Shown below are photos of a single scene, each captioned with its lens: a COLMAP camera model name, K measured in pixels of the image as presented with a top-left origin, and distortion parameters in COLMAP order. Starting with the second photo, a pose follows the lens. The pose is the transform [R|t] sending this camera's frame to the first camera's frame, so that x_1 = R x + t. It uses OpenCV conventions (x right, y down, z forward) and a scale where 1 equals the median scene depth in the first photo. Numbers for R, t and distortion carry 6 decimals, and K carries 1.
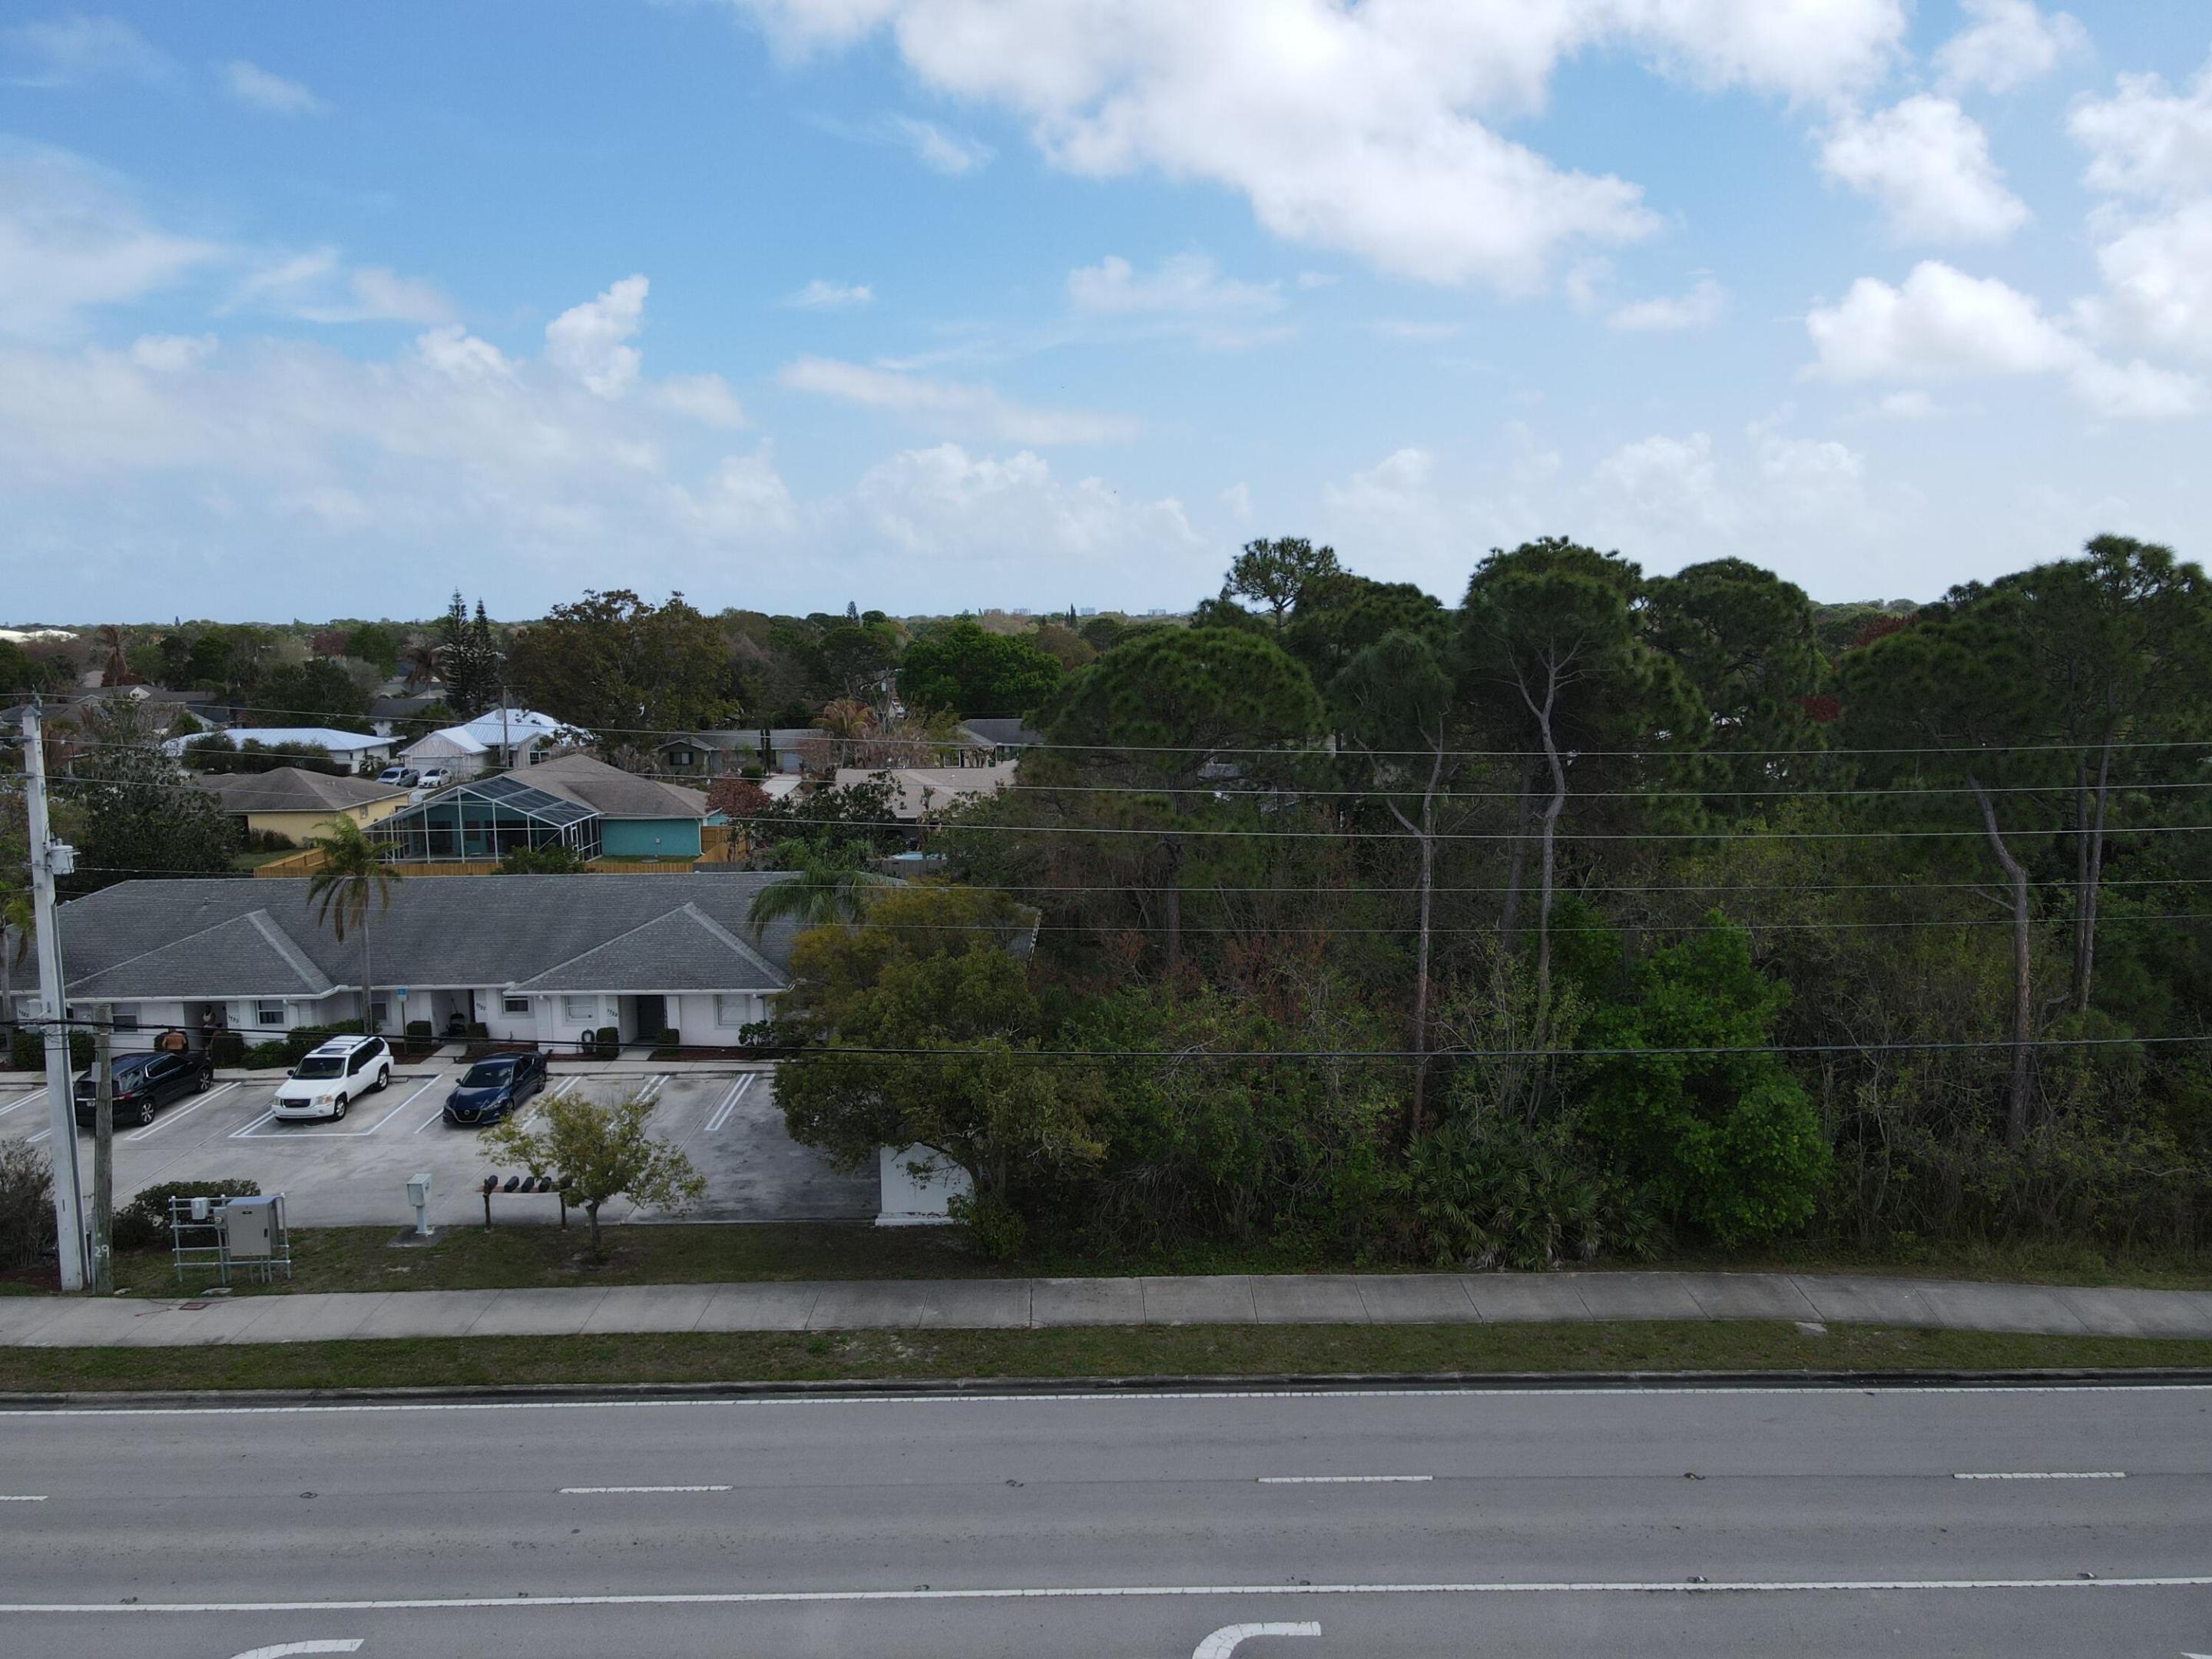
lens RADIAL K [[1621.5, 0, 1111.5], [0, 1621.5, 819.1], [0, 0, 1]] dist [0.022248, -0.006178]
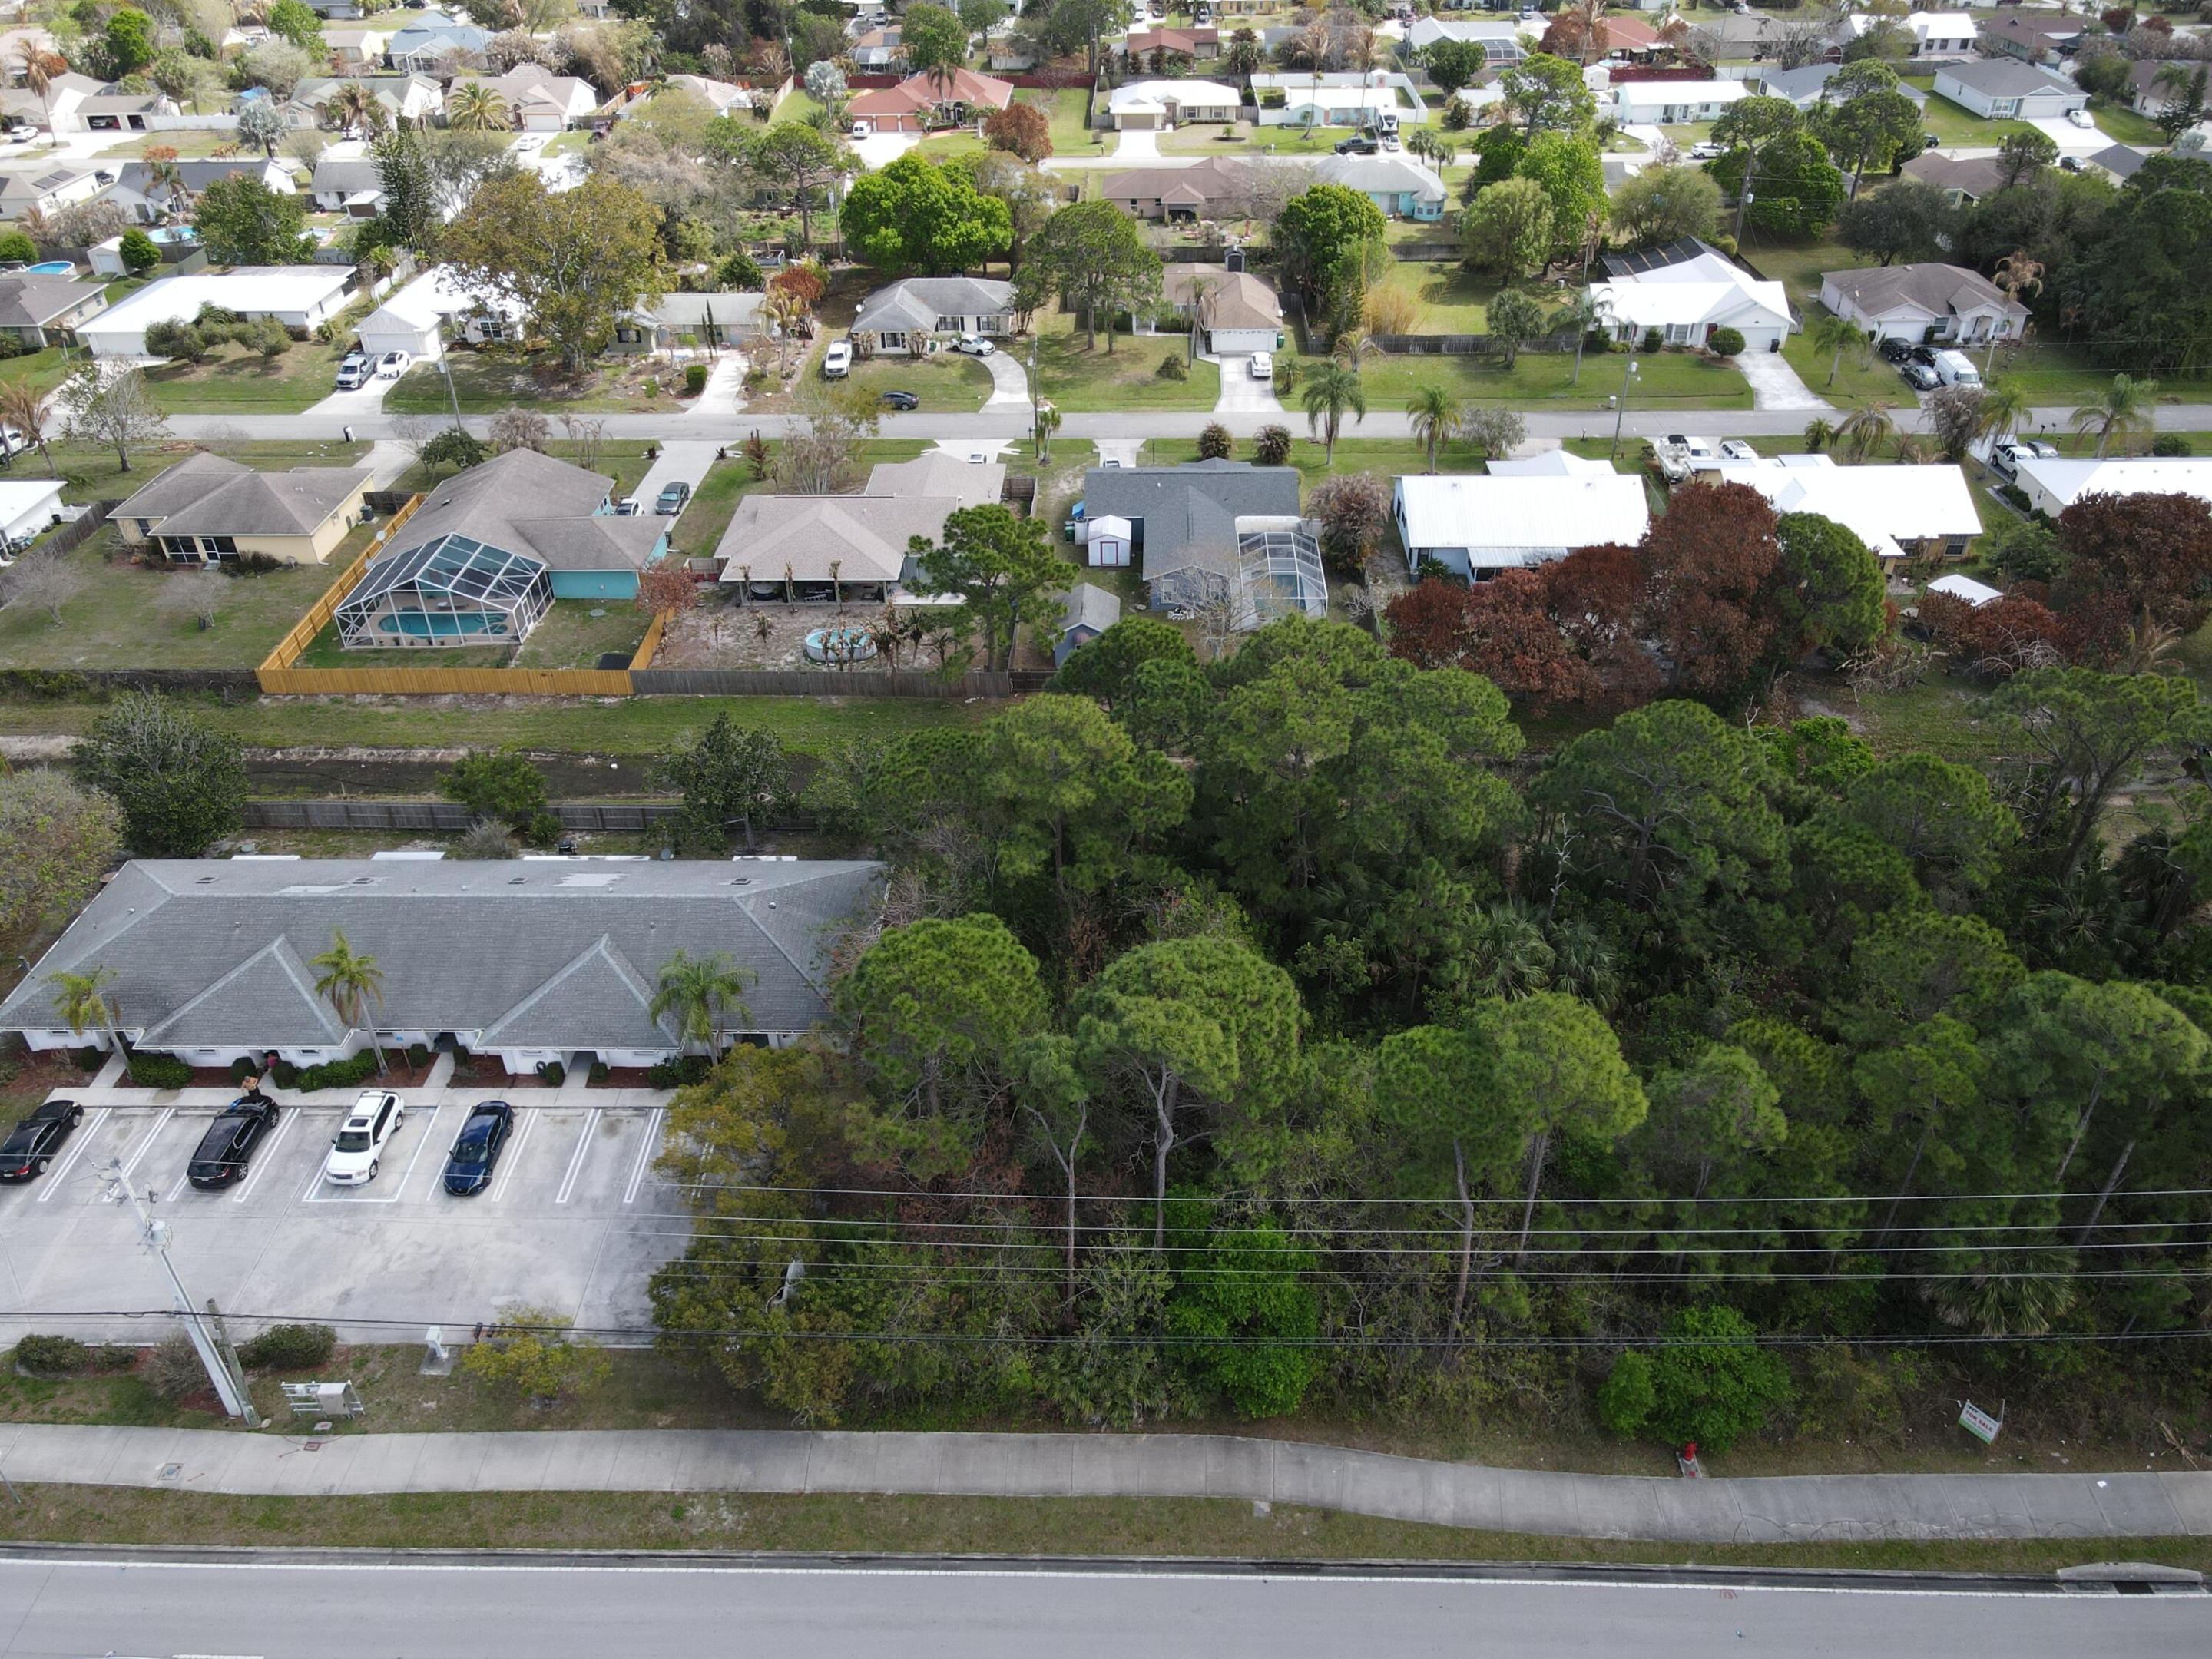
lens RADIAL K [[1621.5, 0, 1113.0], [0, 1621.5, 825.8], [0, 0, 1]] dist [0.022248, -0.006178]
pose [[0.999577, 0.013927, -0.025547, 0.278340], [-0.000179, 0.880942, 0.473224, -1.003457], [0.029096, -0.473020, 0.880571, -0.142119]]
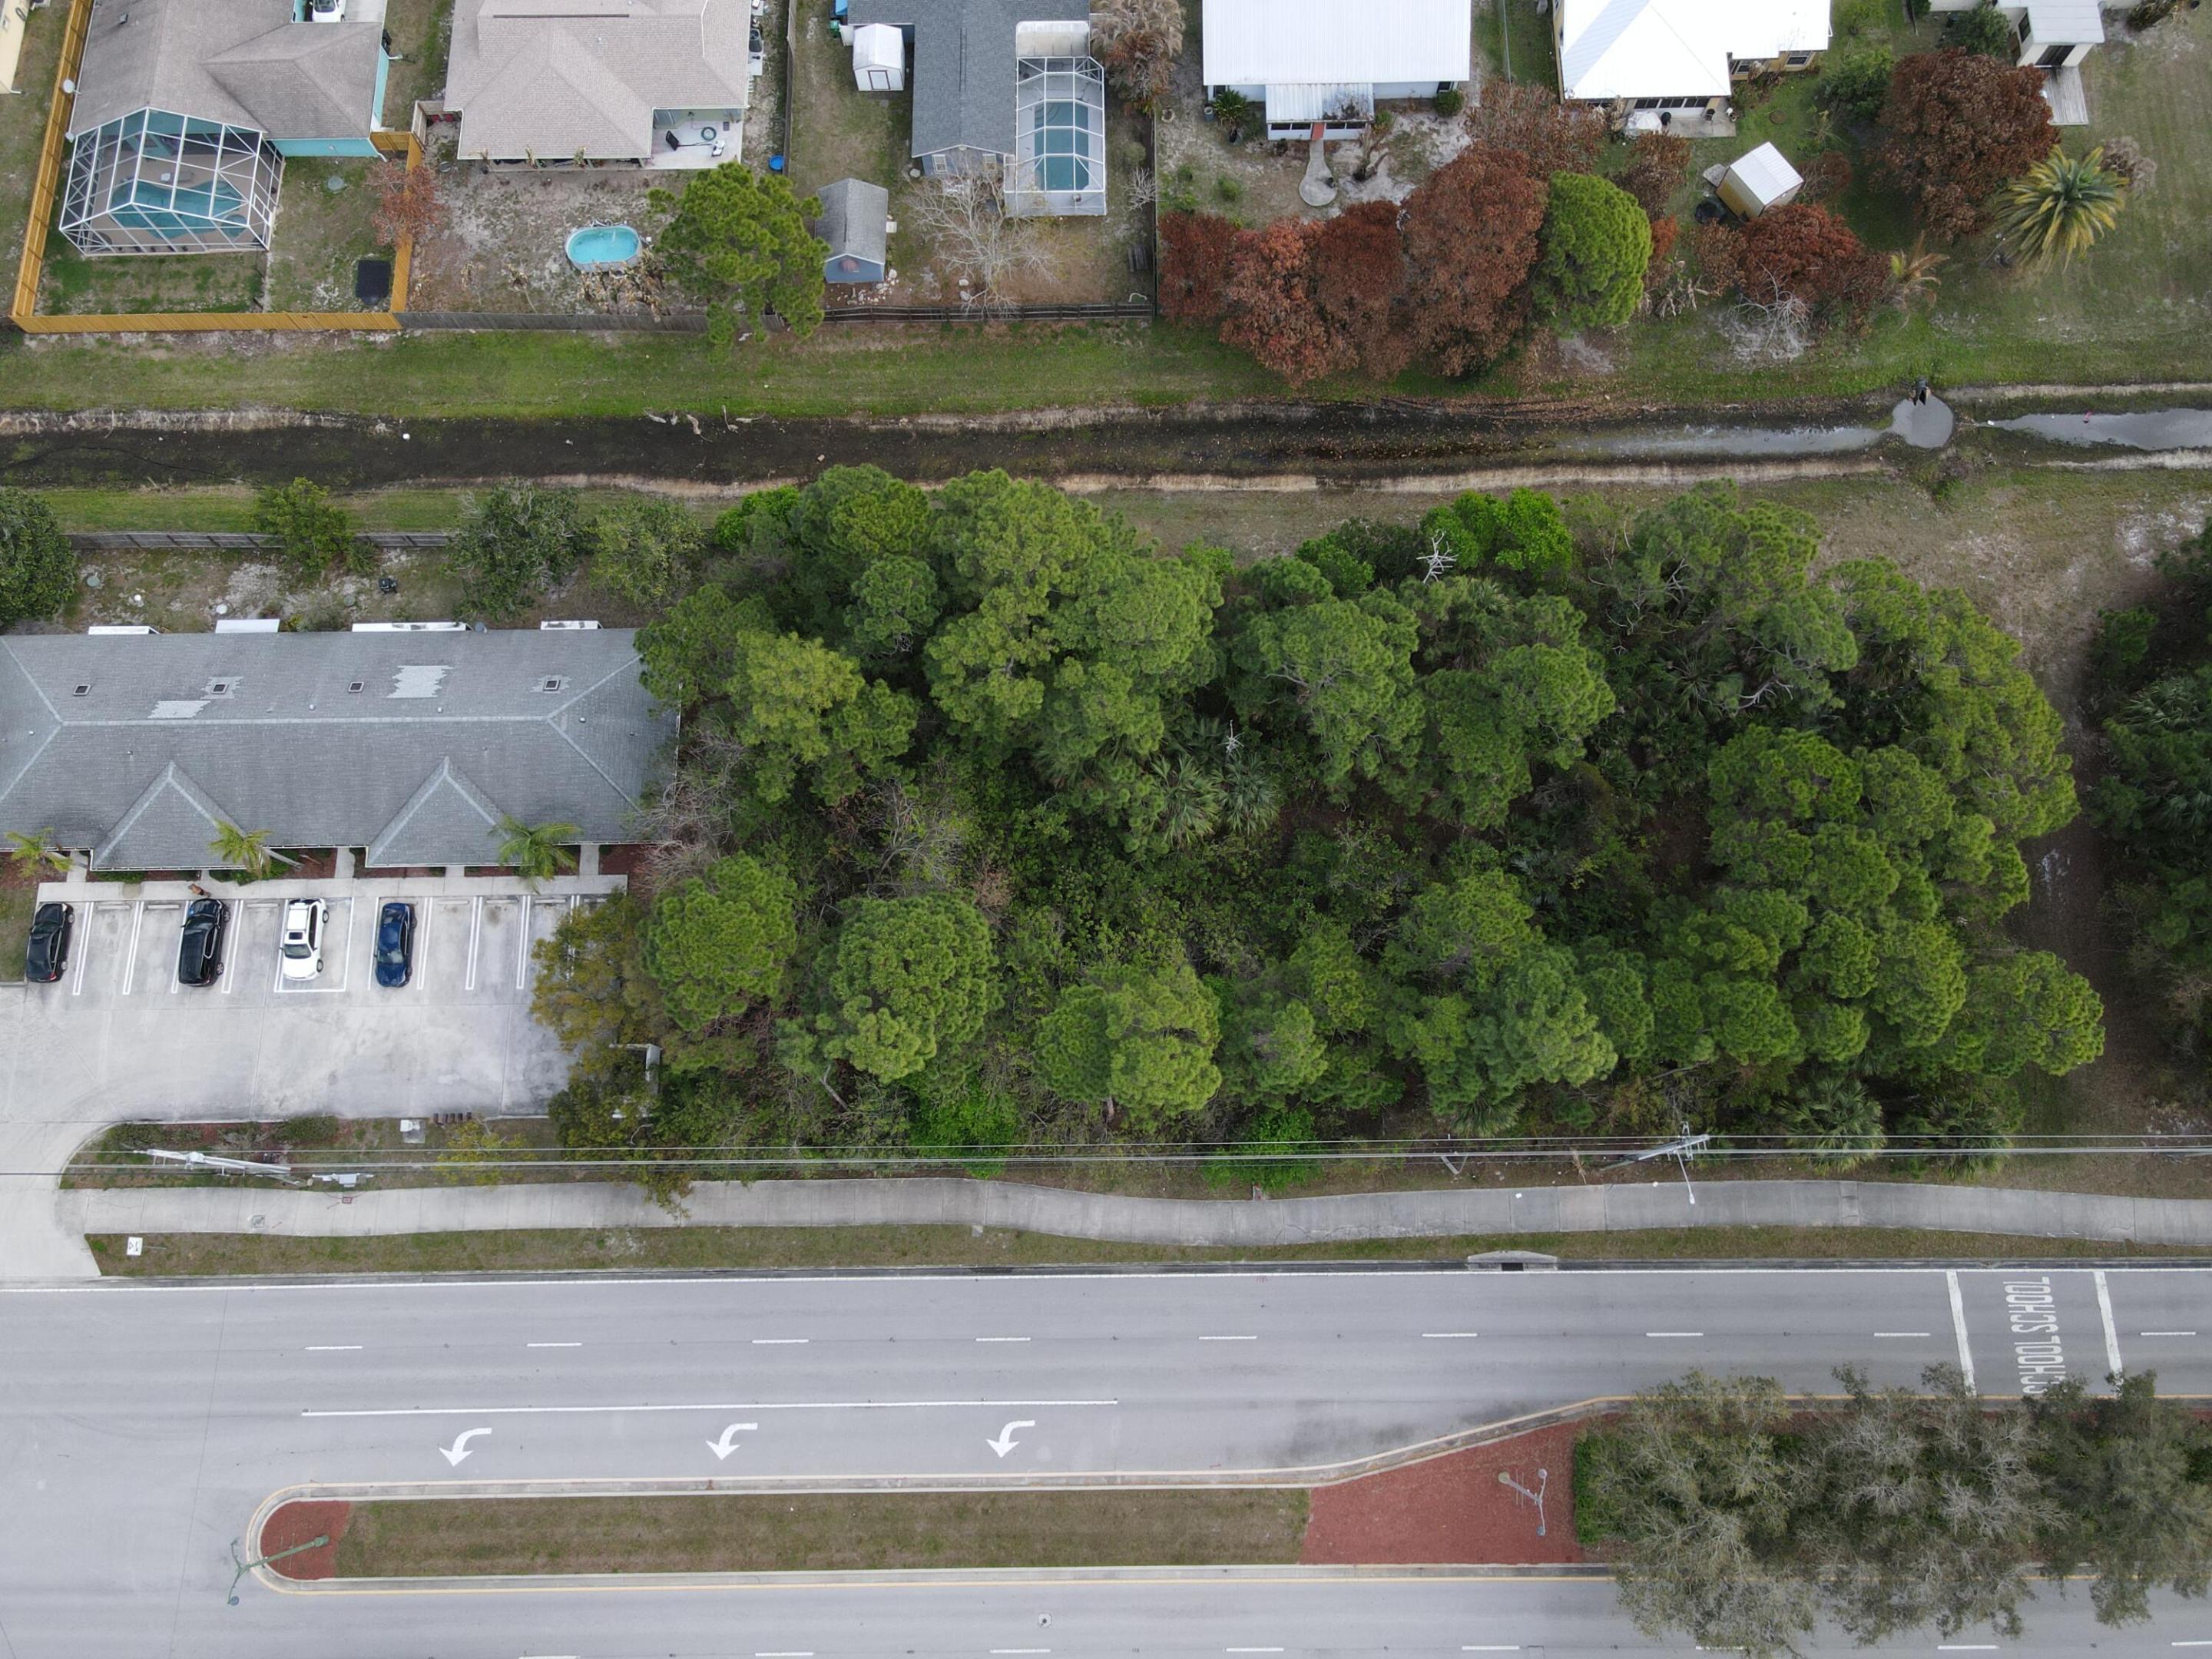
lens RADIAL K [[1621.5, 0, 1118.2], [0, 1621.5, 831.0], [0, 0, 1]] dist [0.022248, -0.006178]
pose [[0.999992, -0.003393, 0.001928, 0.589581], [-0.000502, 0.377996, 0.925807, -2.125597], [-0.003870, -0.925801, 0.377991, 0.546564]]
